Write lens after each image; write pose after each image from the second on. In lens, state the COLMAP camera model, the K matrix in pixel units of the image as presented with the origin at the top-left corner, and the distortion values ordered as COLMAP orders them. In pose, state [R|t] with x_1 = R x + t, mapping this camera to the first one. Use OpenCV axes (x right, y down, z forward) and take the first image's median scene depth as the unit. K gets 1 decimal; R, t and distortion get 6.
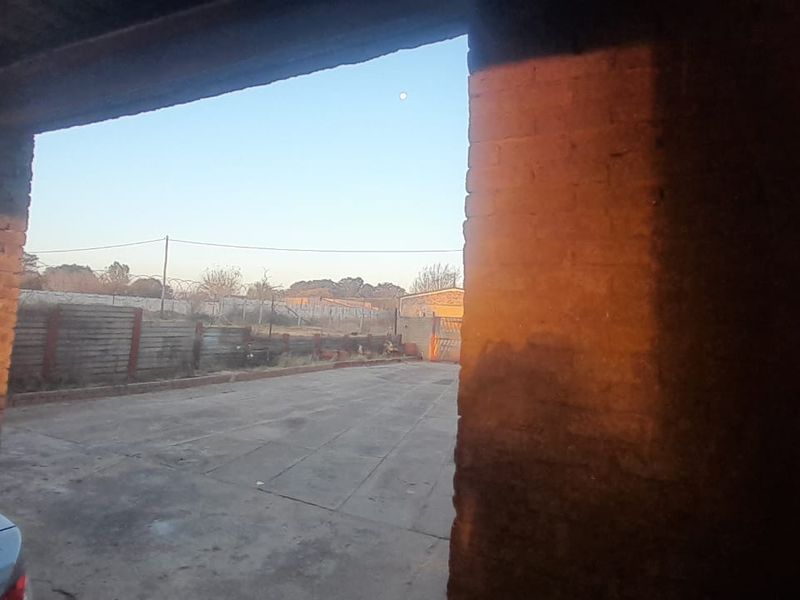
lens RADIAL K [[514.3, 0, 397.7], [0, 514.3, 293.4], [0, 0, 1]] dist [-0.004829, 0.003113]
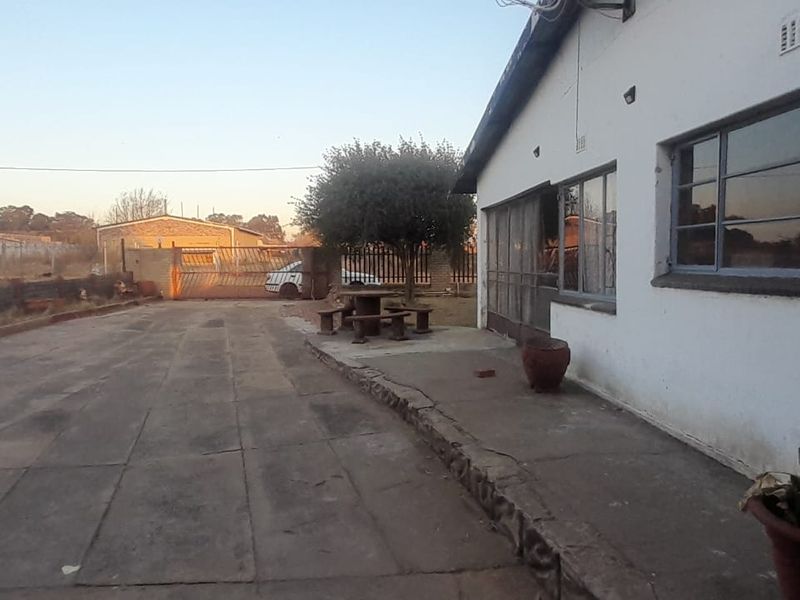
lens RADIAL K [[514.3, 0, 397.7], [0, 514.3, 293.4], [0, 0, 1]] dist [-0.004829, 0.003113]
pose [[0.855735, -0.093823, 0.508837, -0.056317], [0.021697, 0.989064, 0.145883, 0.006234], [-0.516960, -0.113797, 0.848412, 0.106538]]
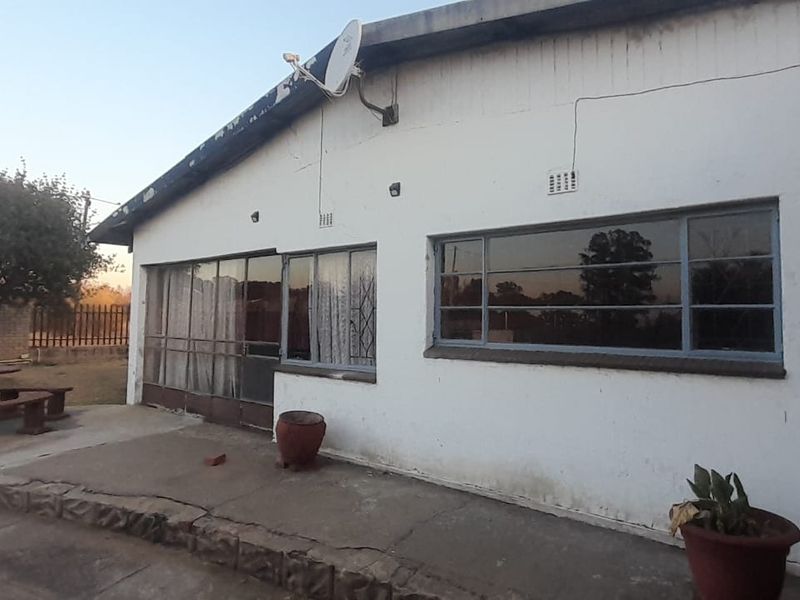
lens RADIAL K [[514.3, 0, 397.7], [0, 514.3, 293.4], [0, 0, 1]] dist [-0.004829, 0.003113]
pose [[0.228258, -0.001634, 0.973599, -0.096397], [-0.061960, 0.997947, 0.016201, 0.003300], [-0.971627, -0.064023, 0.227688, 0.186969]]
